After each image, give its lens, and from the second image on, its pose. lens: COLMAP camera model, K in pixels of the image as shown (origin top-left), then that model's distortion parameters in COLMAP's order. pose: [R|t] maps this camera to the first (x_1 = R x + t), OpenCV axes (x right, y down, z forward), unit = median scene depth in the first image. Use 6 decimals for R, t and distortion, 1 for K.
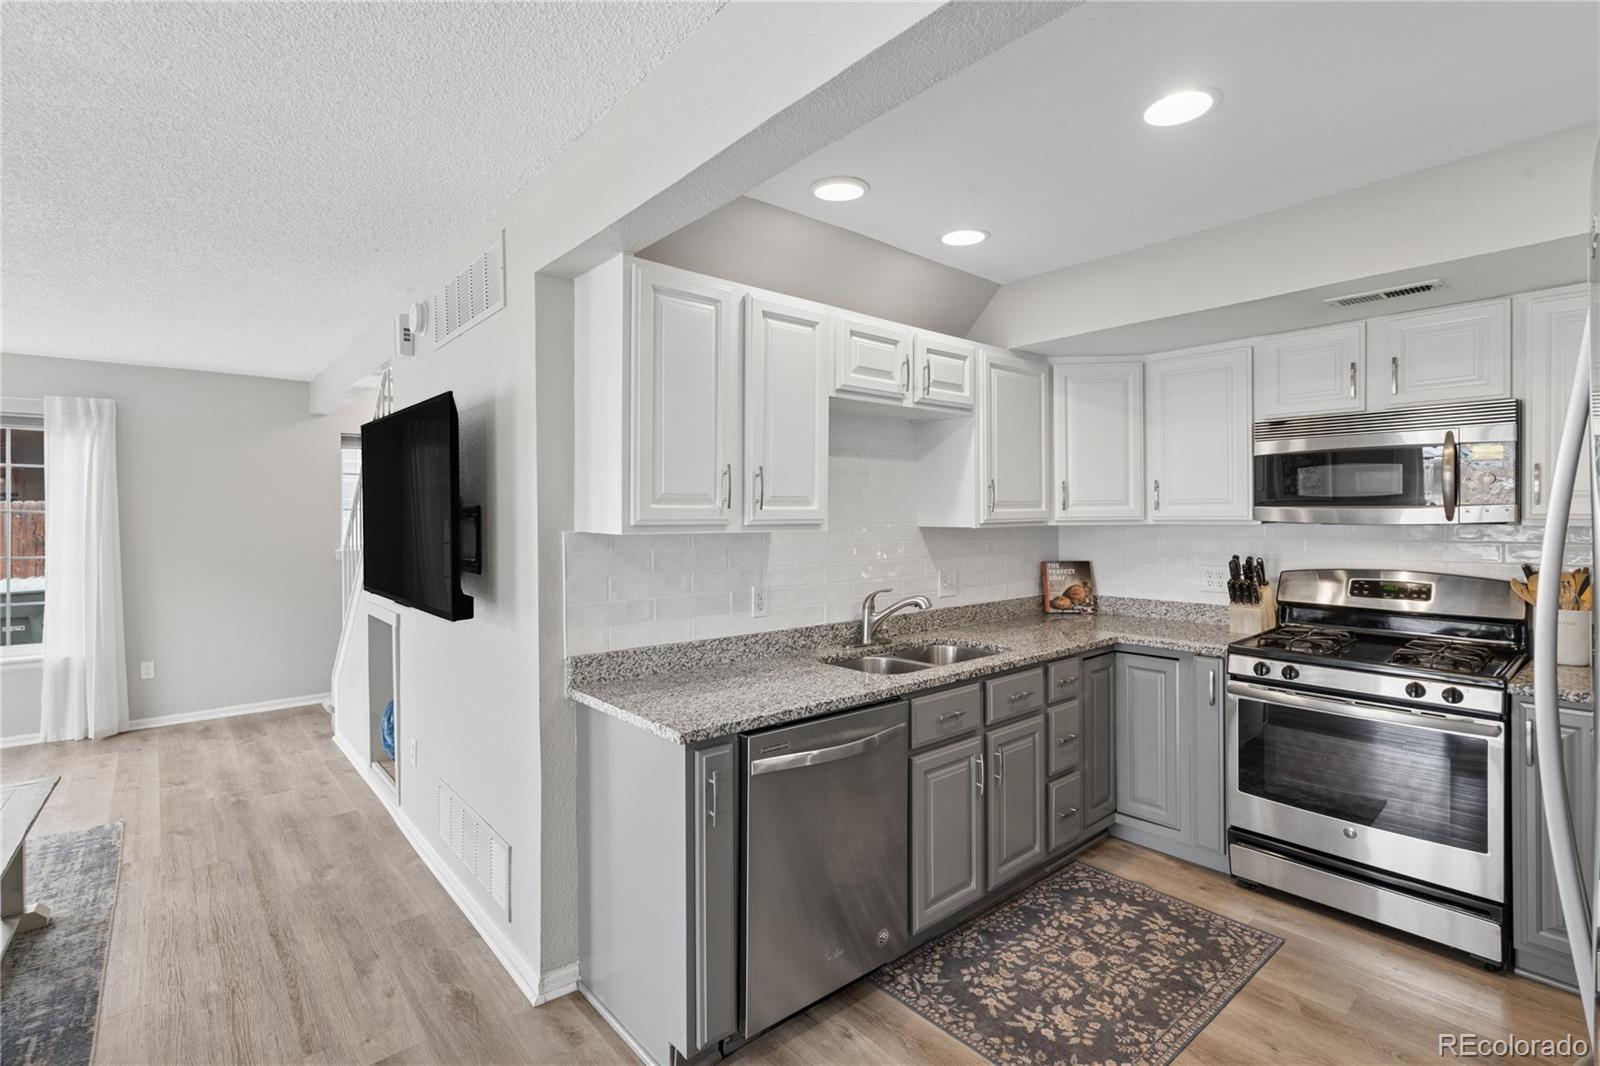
lens RADIAL K [[742.3, 0, 788.8], [0, 742.3, 517.7], [0, 0, 1]] dist [-0.000838, 0.000866]
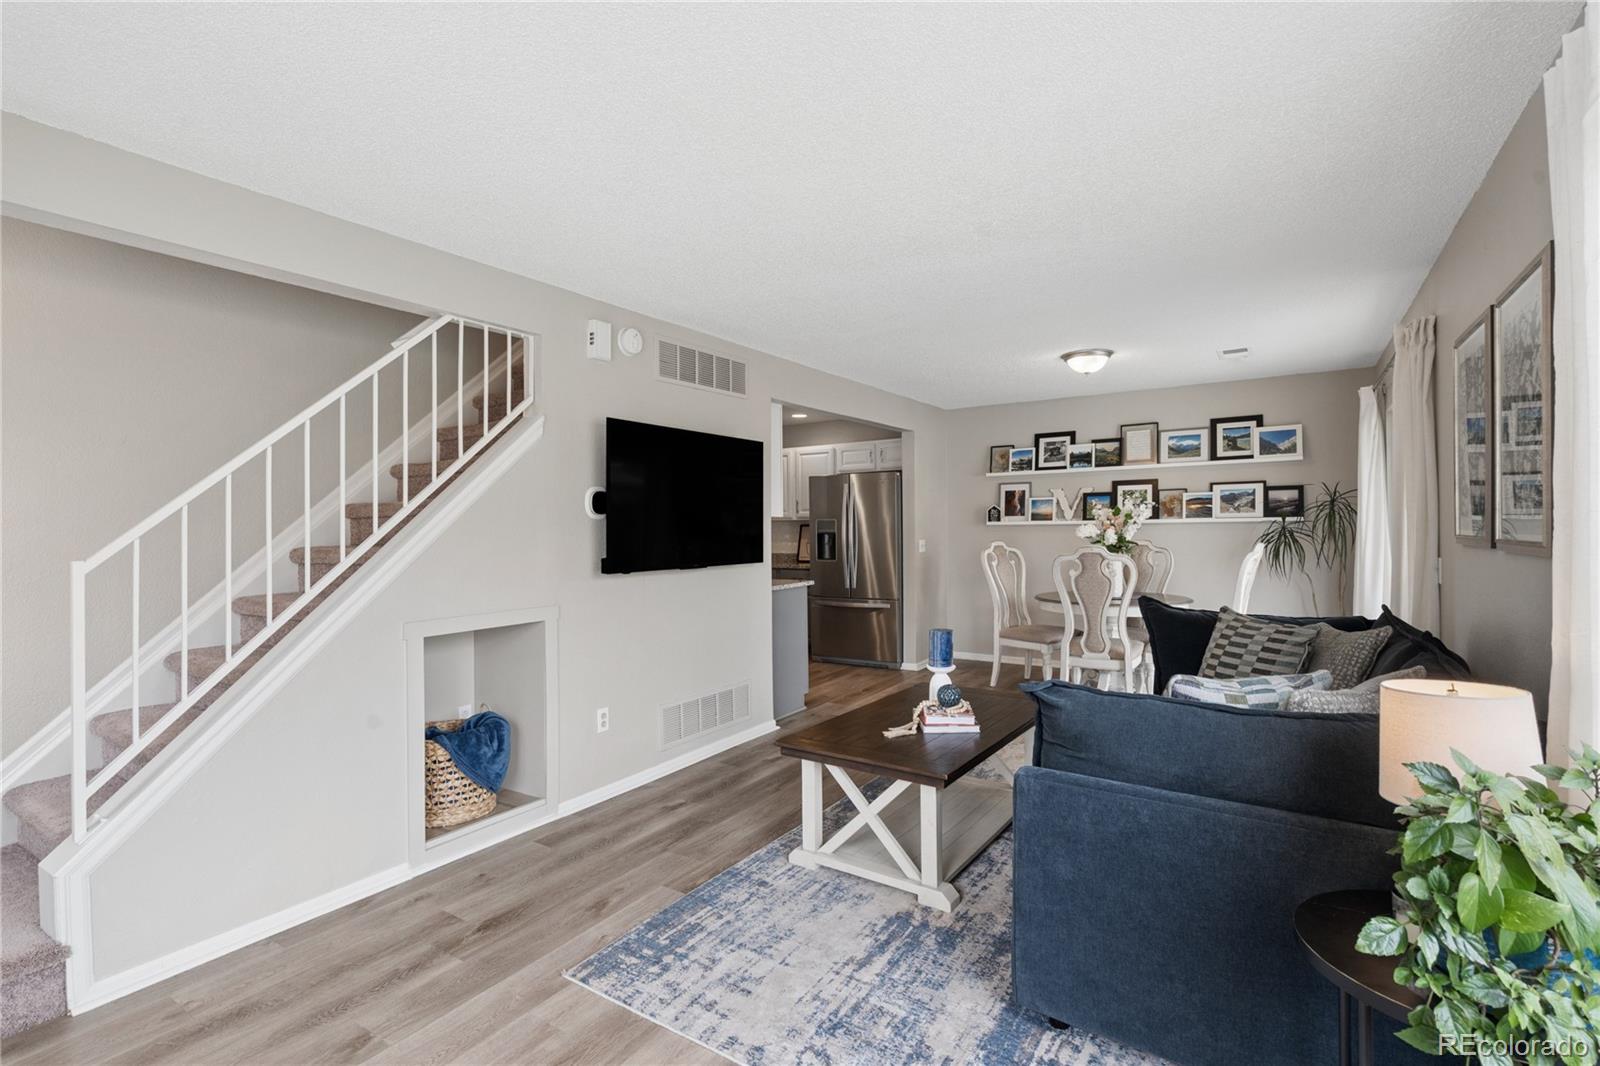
lens RADIAL K [[736.2, 0, 798.1], [0, 736.2, 535.5], [0, 0, 1]] dist [-0.000983, 0.000188]
pose [[-0.284631, -0.004562, 0.958626, -1.964184], [0.018675, 0.999773, 0.010302, 0.046353], [-0.958455, 0.020834, -0.284481, 1.242221]]
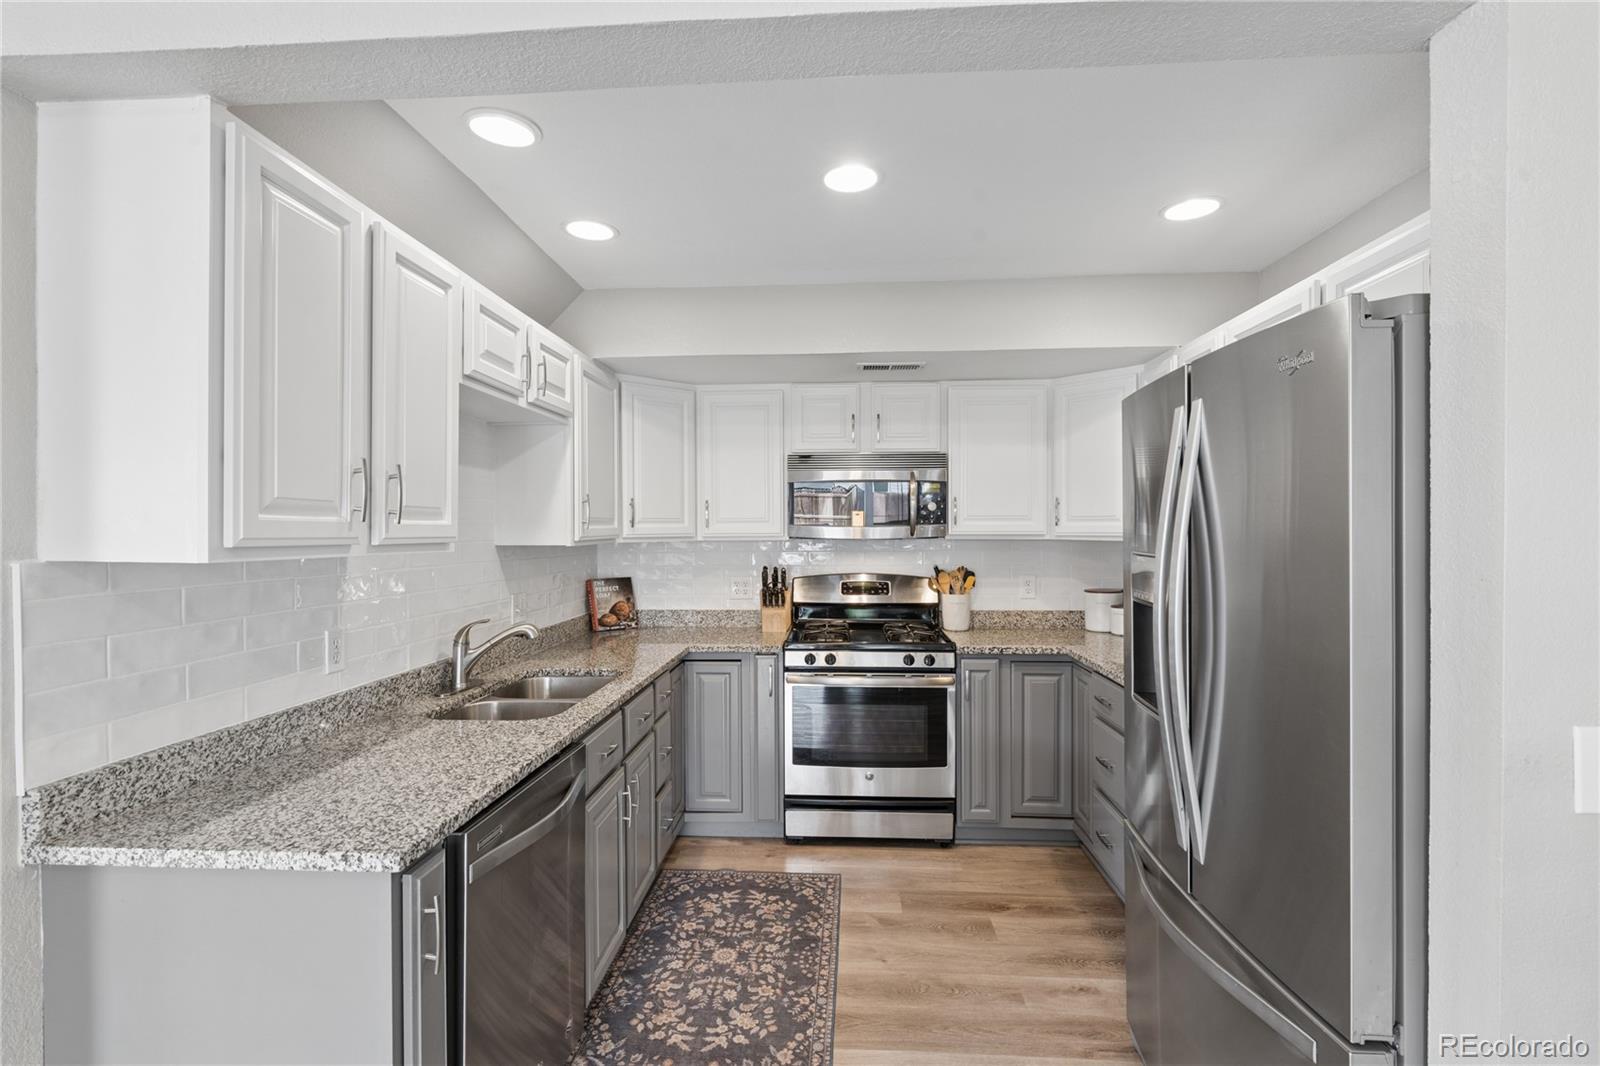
lens RADIAL K [[736.2, 0, 798.1], [0, 736.2, 535.5], [0, 0, 1]] dist [-0.000983, 0.000188]
pose [[0.694188, -0.002939, 0.719787, -0.240771], [0.003591, 0.999993, 0.000620, 0.001472], [-0.719784, 0.002154, 0.694194, 0.179009]]
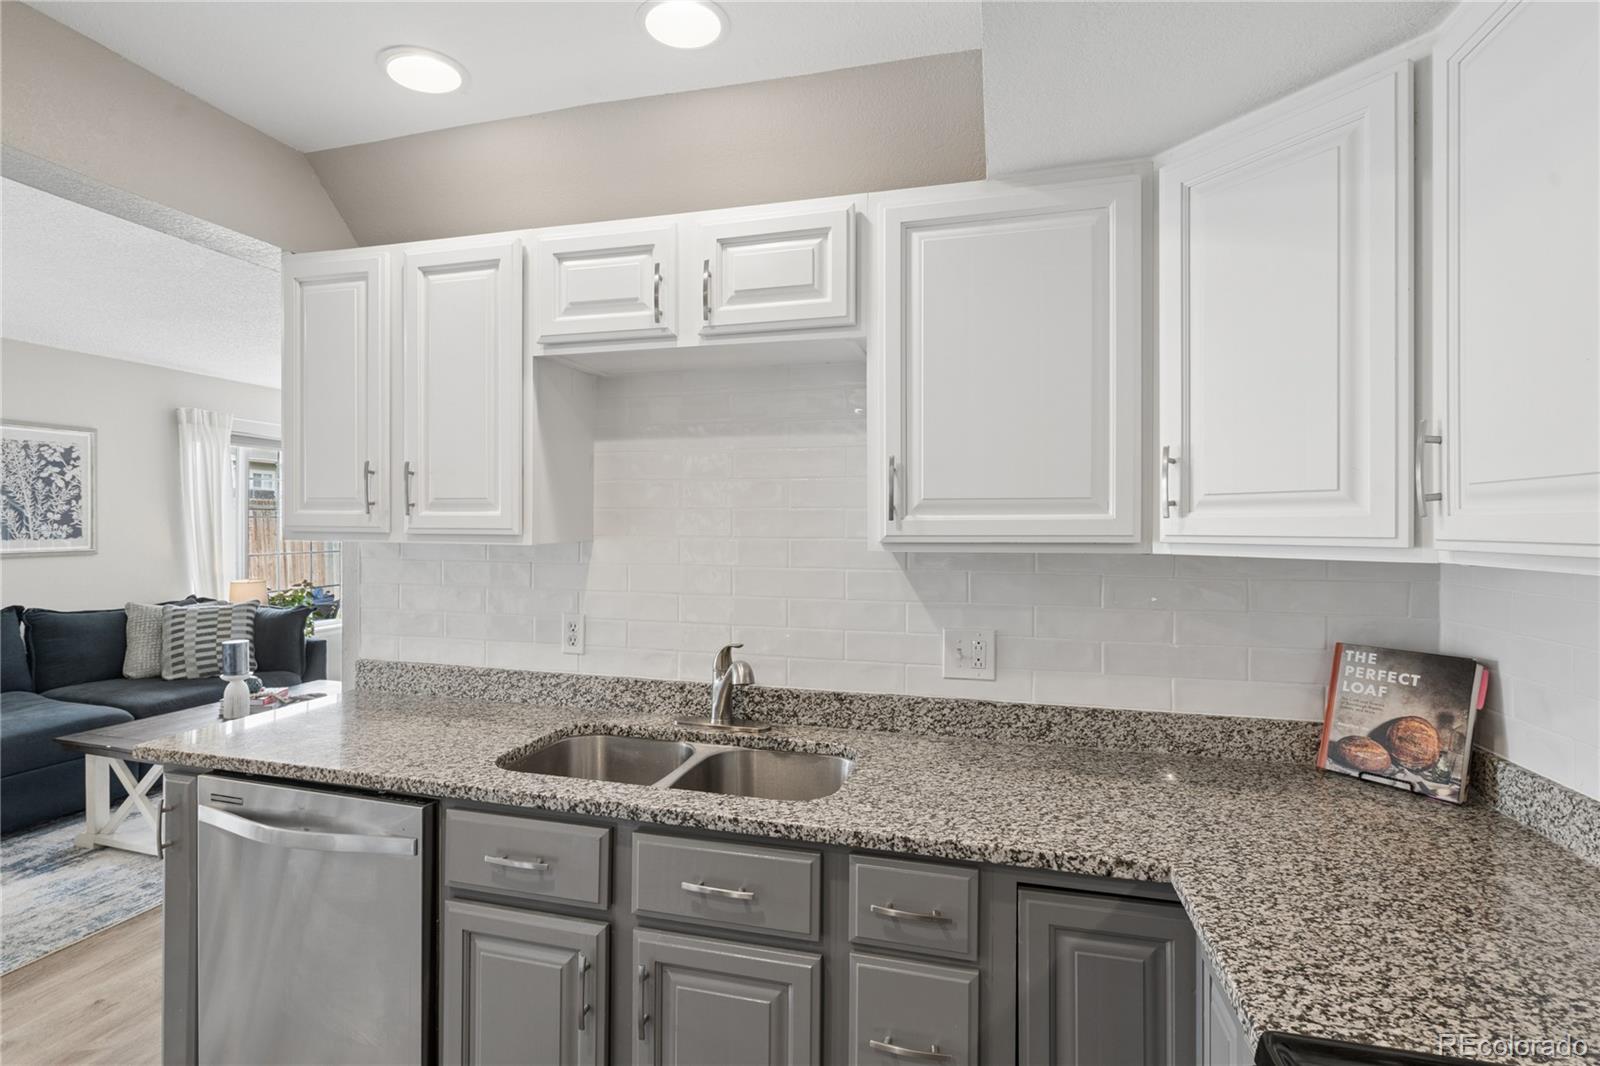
lens RADIAL K [[752.6, 0, 777.1], [0, 752.6, 529.7], [0, 0, 1]] dist [0.000040, 0.000145]
pose [[0.567287, 0.015898, -0.823367, 0.735008], [-0.010874, 0.999871, 0.011814, -0.007953], [0.823448, 0.002251, 0.567387, 0.733556]]
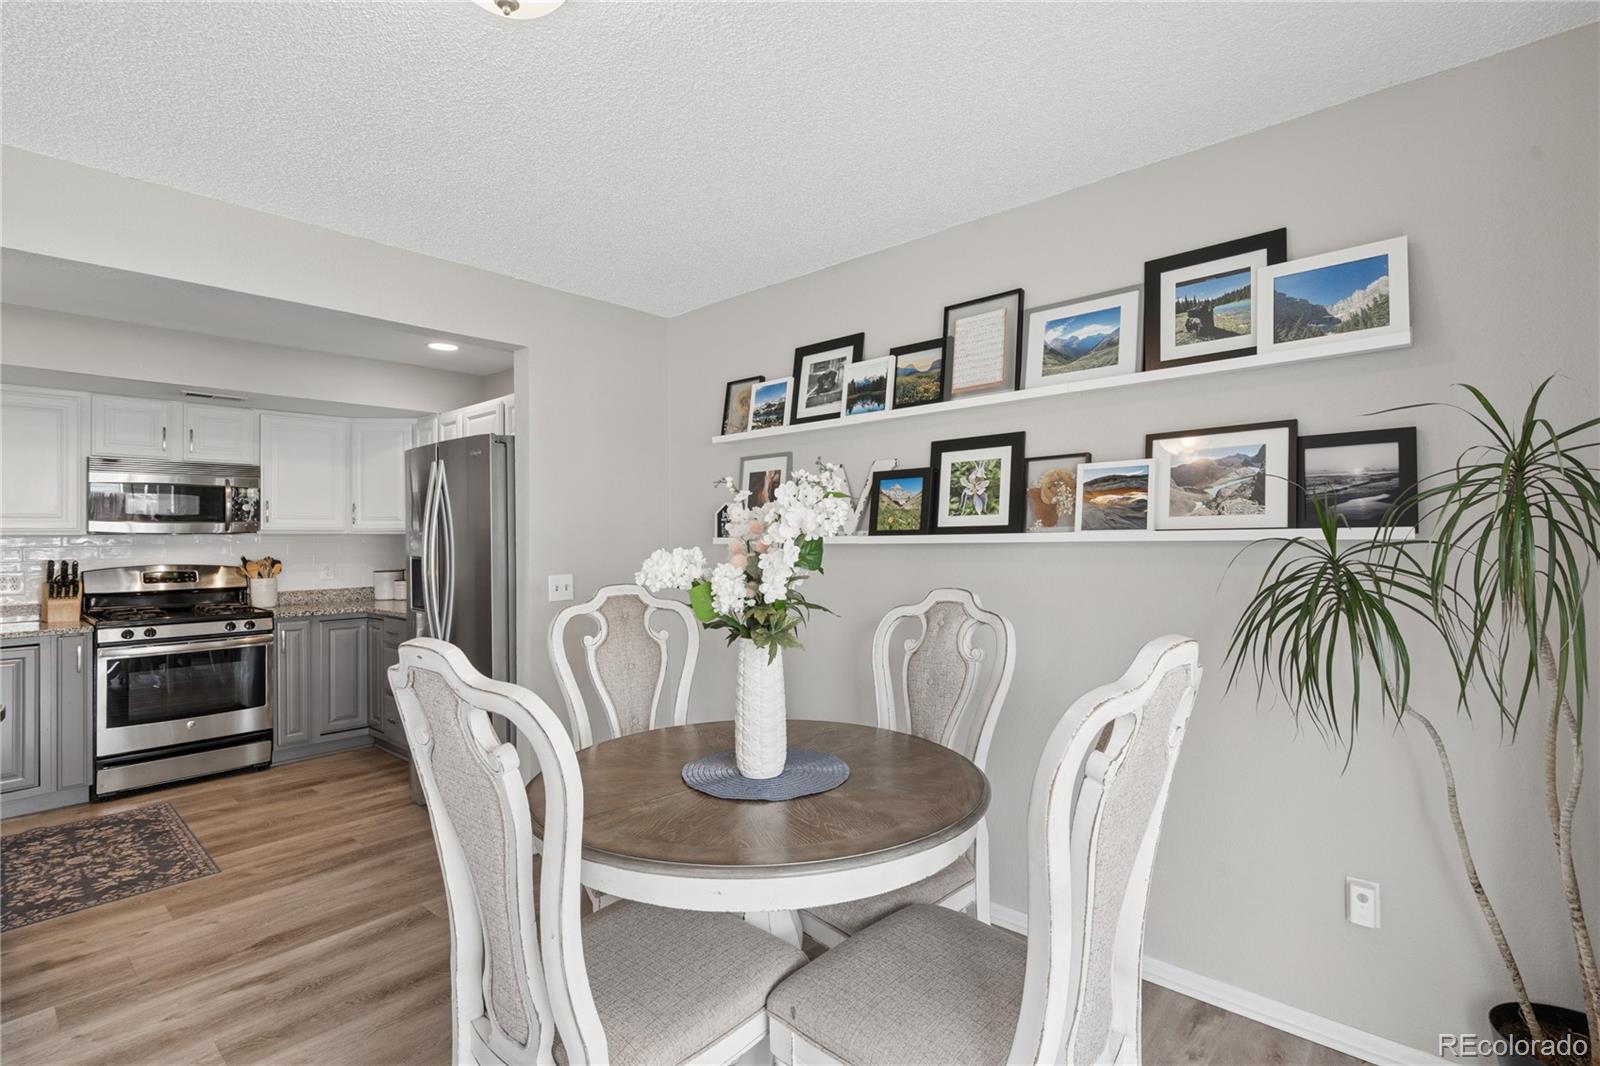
lens RADIAL K [[747.5, 0, 802.1], [0, 747.5, 527.4], [0, 0, 1]] dist [-0.003223, 0.000057]
pose [[-0.147289, 0.019631, 0.988899, -0.962928], [0.015932, 0.999720, -0.017473, 0.044850], [-0.988965, 0.013182, -0.147560, -0.066338]]
